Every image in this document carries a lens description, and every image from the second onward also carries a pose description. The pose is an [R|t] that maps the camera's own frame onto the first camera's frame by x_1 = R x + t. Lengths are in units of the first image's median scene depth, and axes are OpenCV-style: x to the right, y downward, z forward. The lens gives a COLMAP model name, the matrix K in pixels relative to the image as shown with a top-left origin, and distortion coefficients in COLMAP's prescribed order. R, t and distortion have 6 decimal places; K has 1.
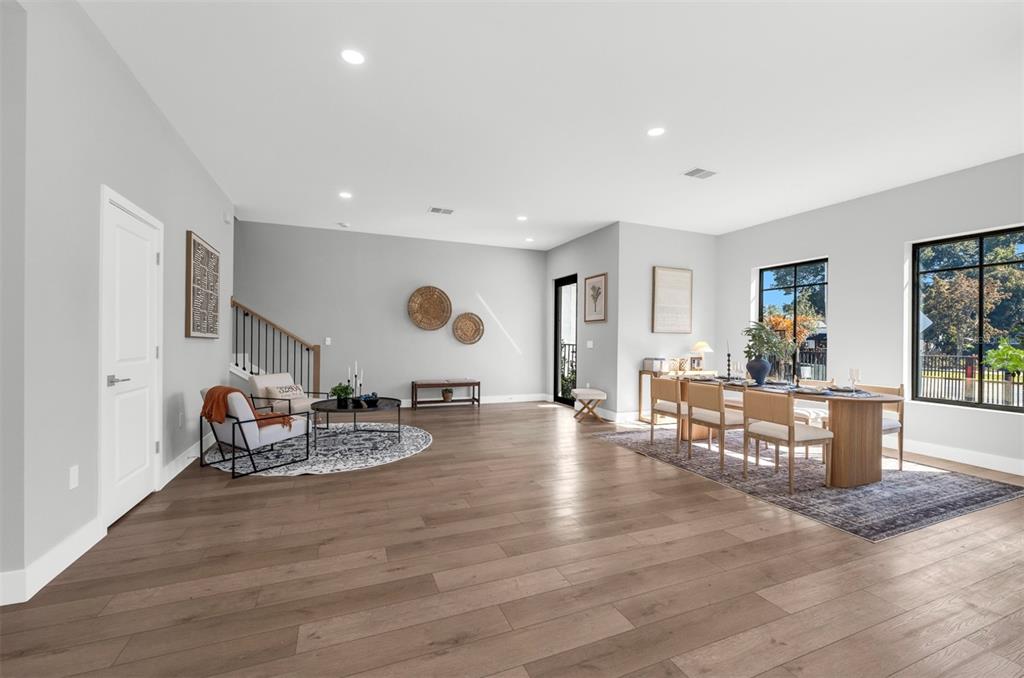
lens RADIAL K [[416.3, 0, 506.9], [0, 416.3, 340.8], [0, 0, 1]] dist [-0.009220, -0.000189]
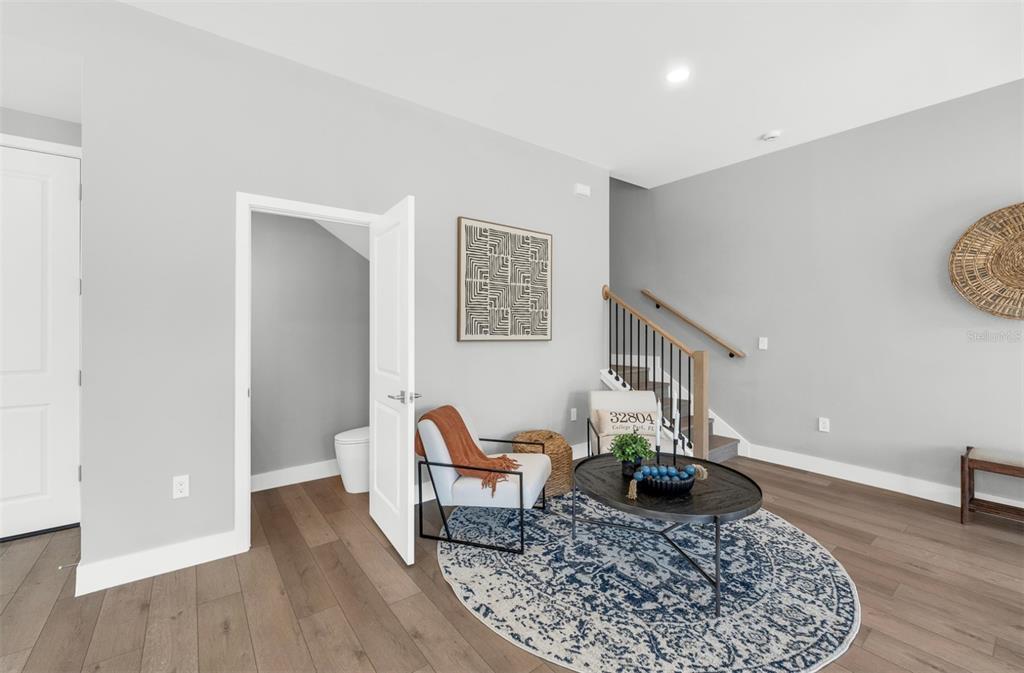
lens RADIAL K [[416.3, 0, 511.1], [0, 416.3, 328.4], [0, 0, 1]] dist [-0.009220, -0.000189]
pose [[0.266742, -0.008627, -0.963729, 0.082813], [0.001691, 0.999963, -0.008484, -0.027469], [0.963767, 0.000634, 0.266746, 0.856353]]
